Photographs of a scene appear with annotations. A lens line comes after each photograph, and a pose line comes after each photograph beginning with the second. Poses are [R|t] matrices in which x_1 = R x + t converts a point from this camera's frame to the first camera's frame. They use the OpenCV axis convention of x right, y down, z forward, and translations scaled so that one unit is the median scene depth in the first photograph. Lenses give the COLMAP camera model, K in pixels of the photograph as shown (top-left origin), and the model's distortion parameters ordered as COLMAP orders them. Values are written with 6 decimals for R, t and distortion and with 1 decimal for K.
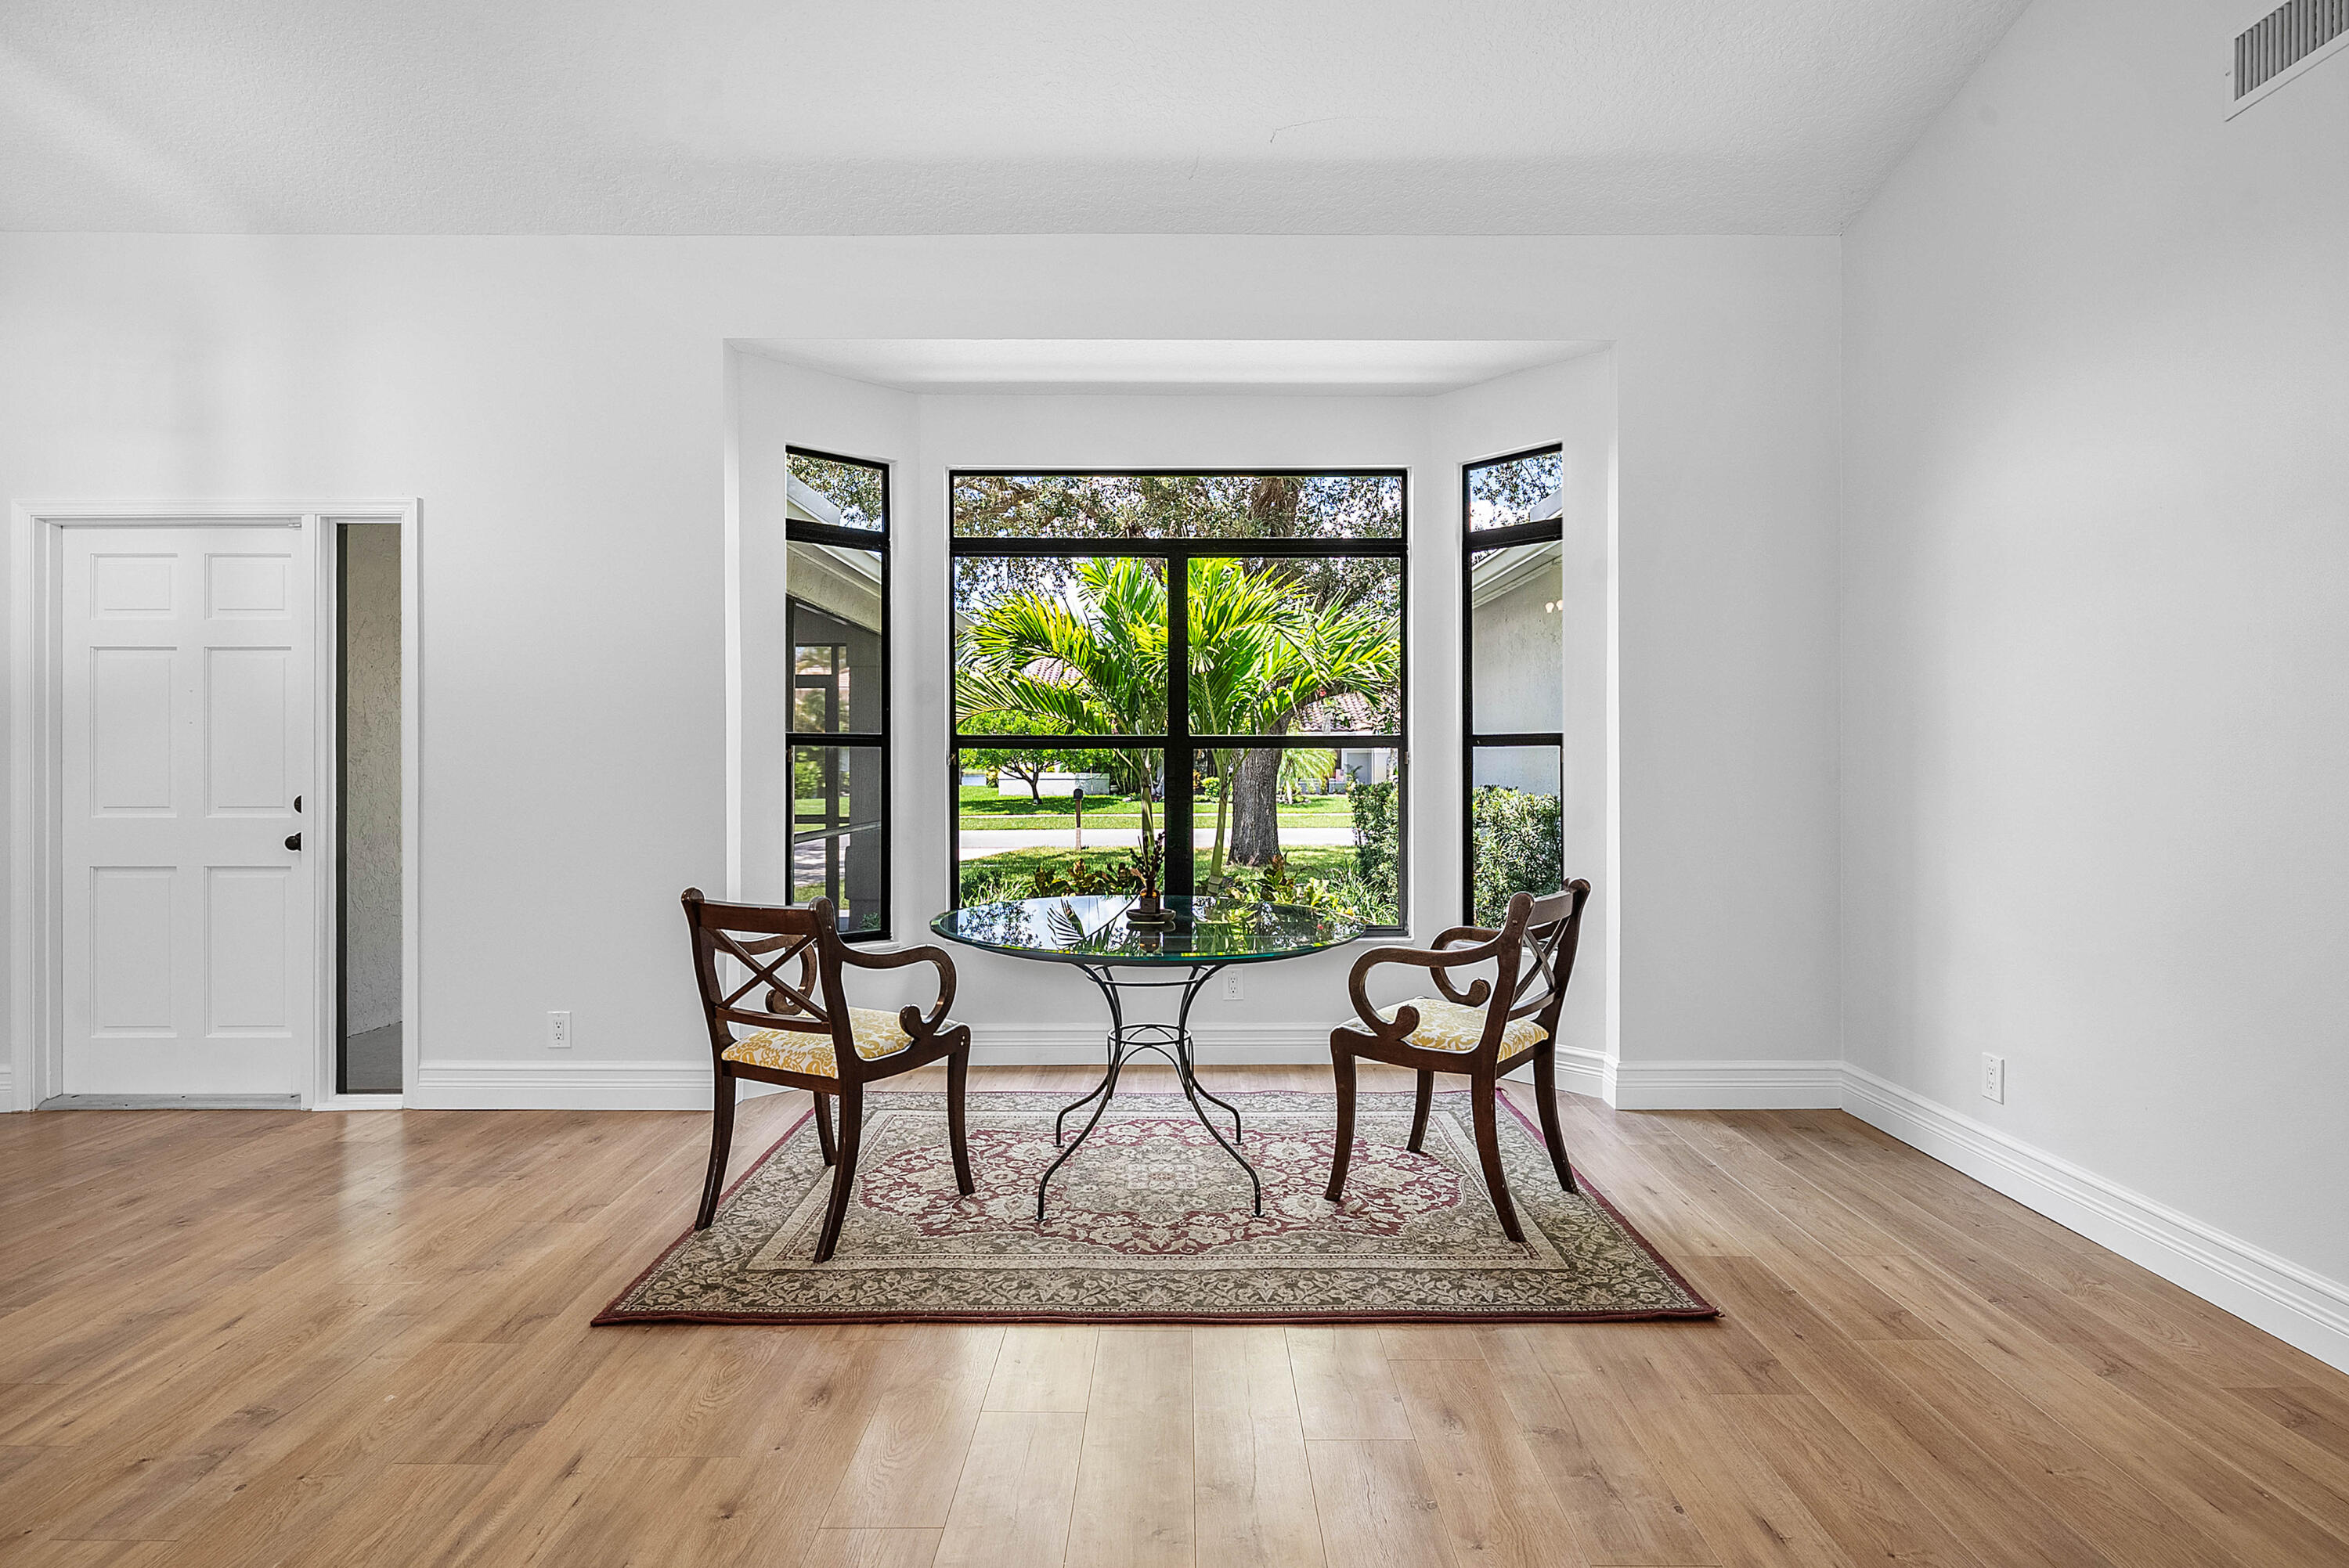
lens RADIAL K [[1087.6, 0, 1179.8], [0, 1087.6, 759.5], [0, 0, 1]] dist [0.000745, 0.000197]
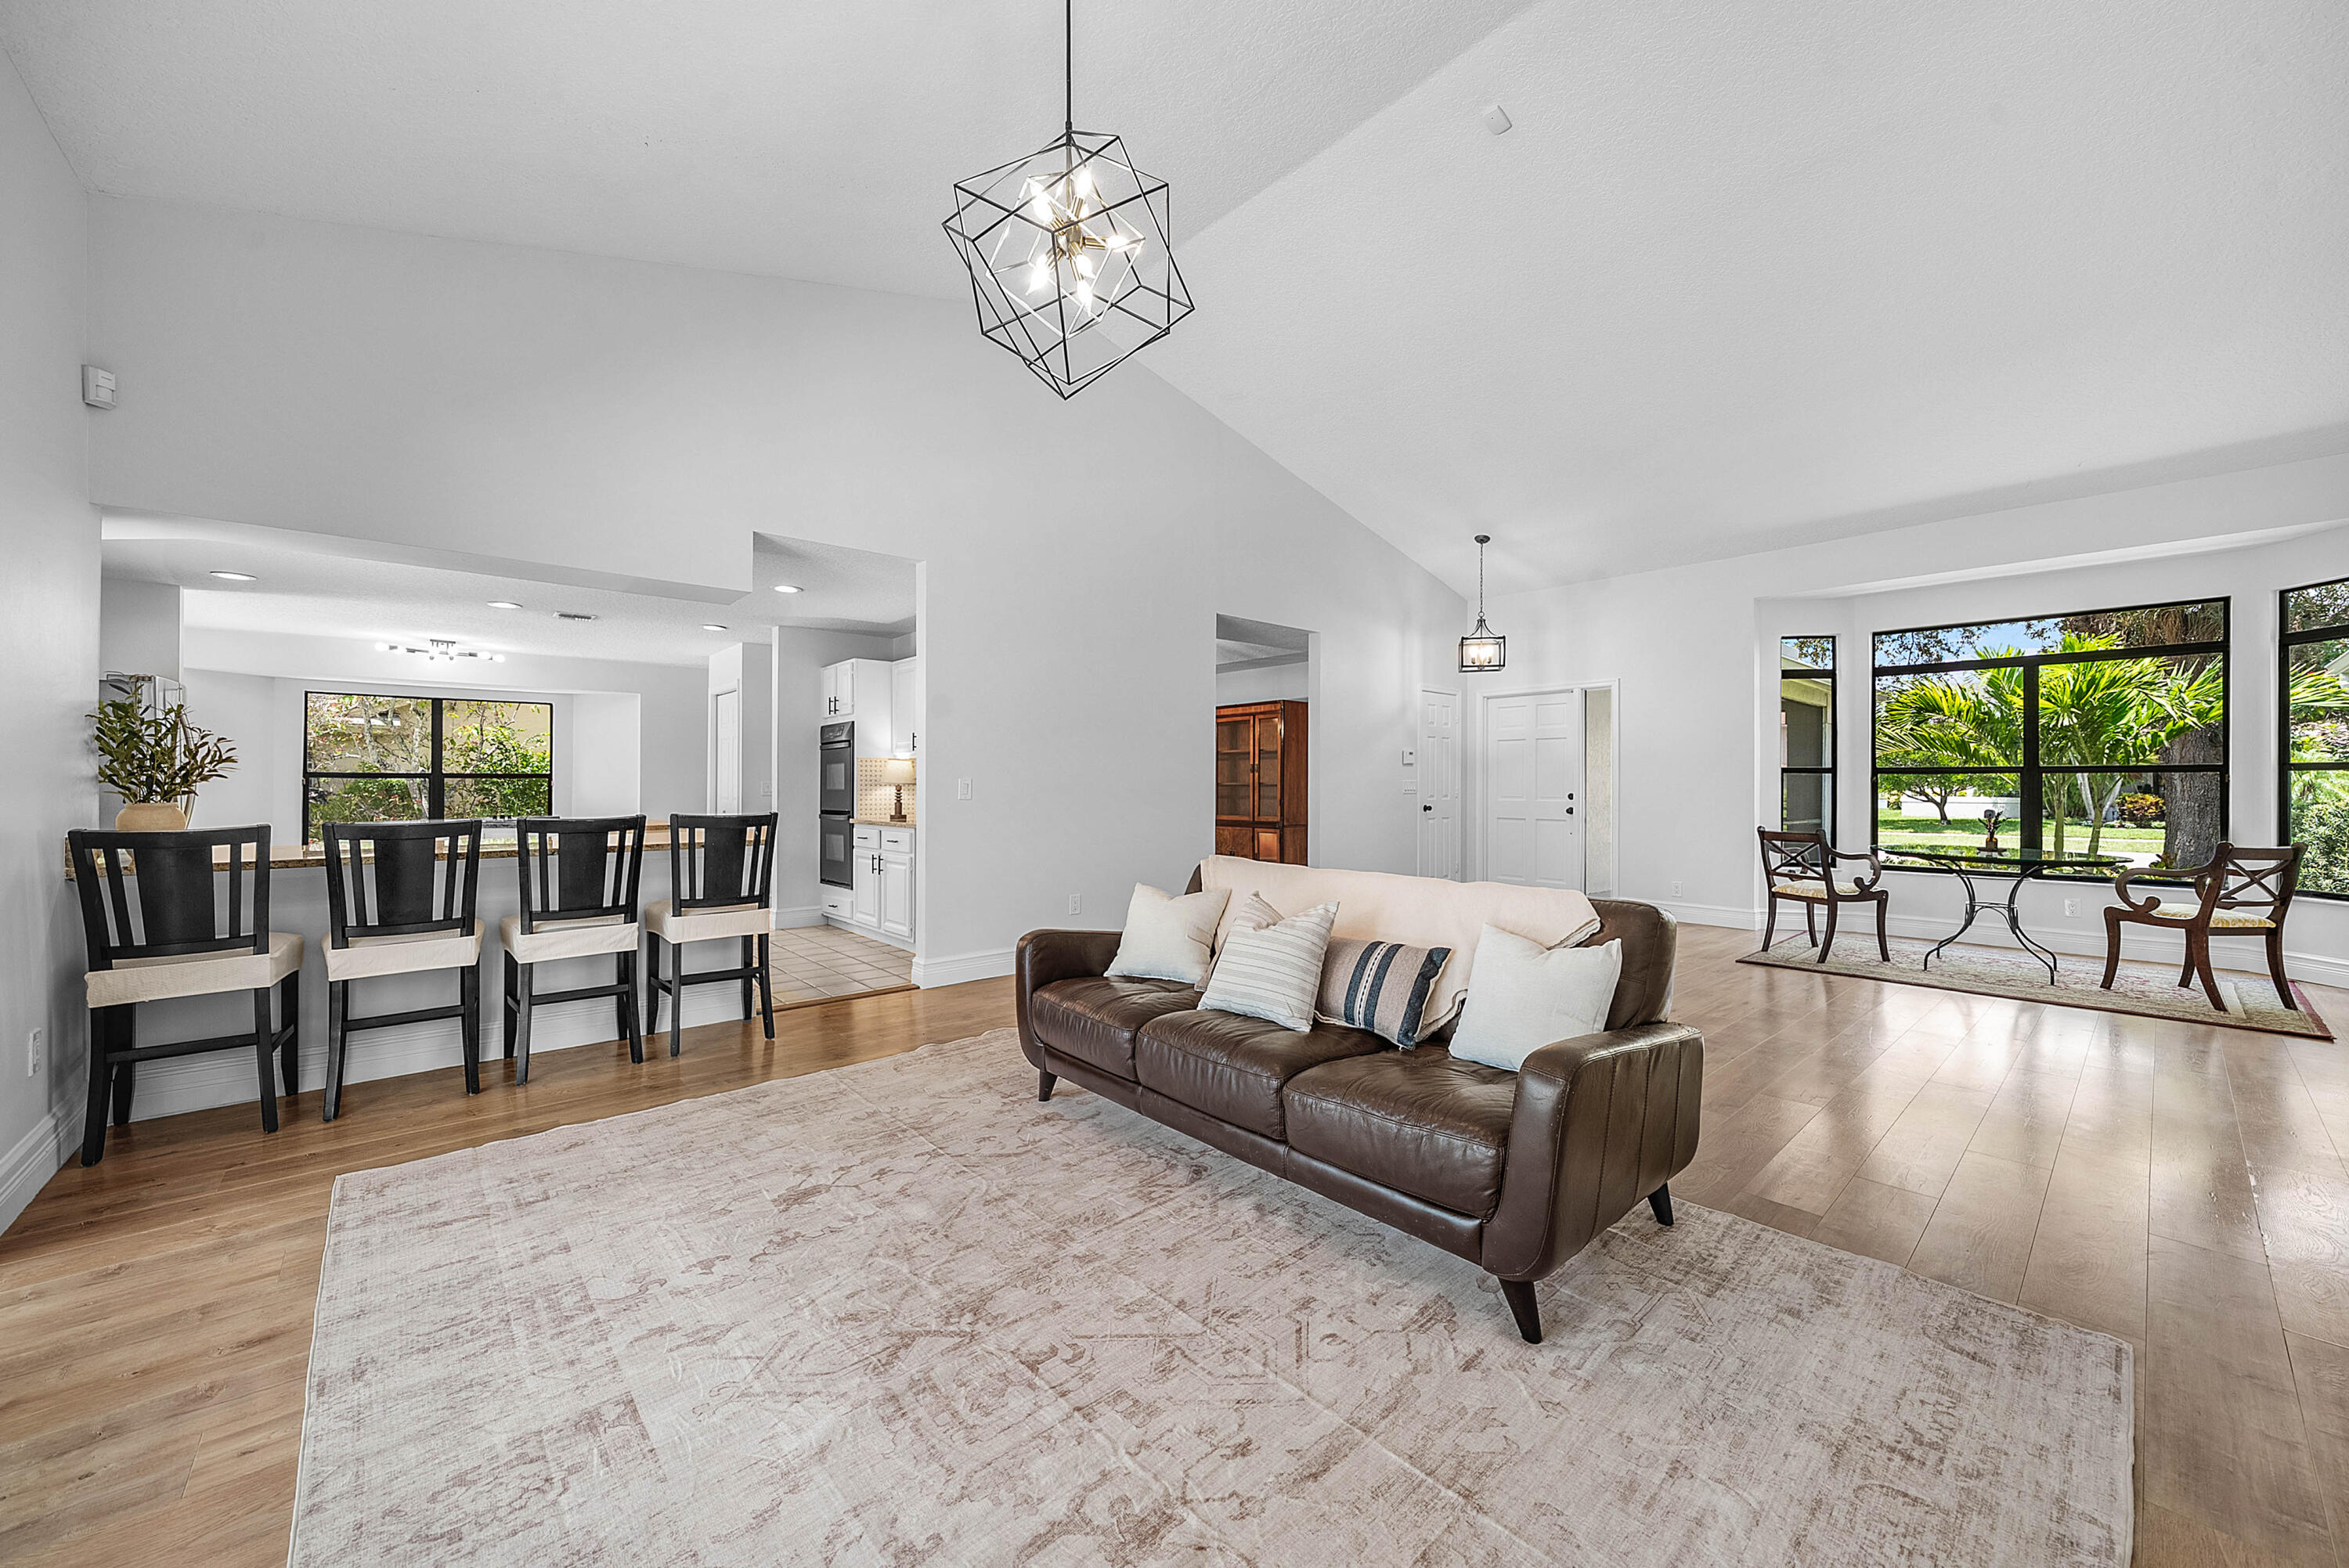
lens RADIAL K [[900.3, 0, 1174.5], [0, 900.3, 784.0], [0, 0, 1]] dist [-0.000670, 0.000076]
pose [[0.664501, 0.001263, -0.747287, 0.171227], [-0.002964, 0.999995, -0.000946, 0.013701], [0.747282, 0.002843, 0.664501, -1.050664]]
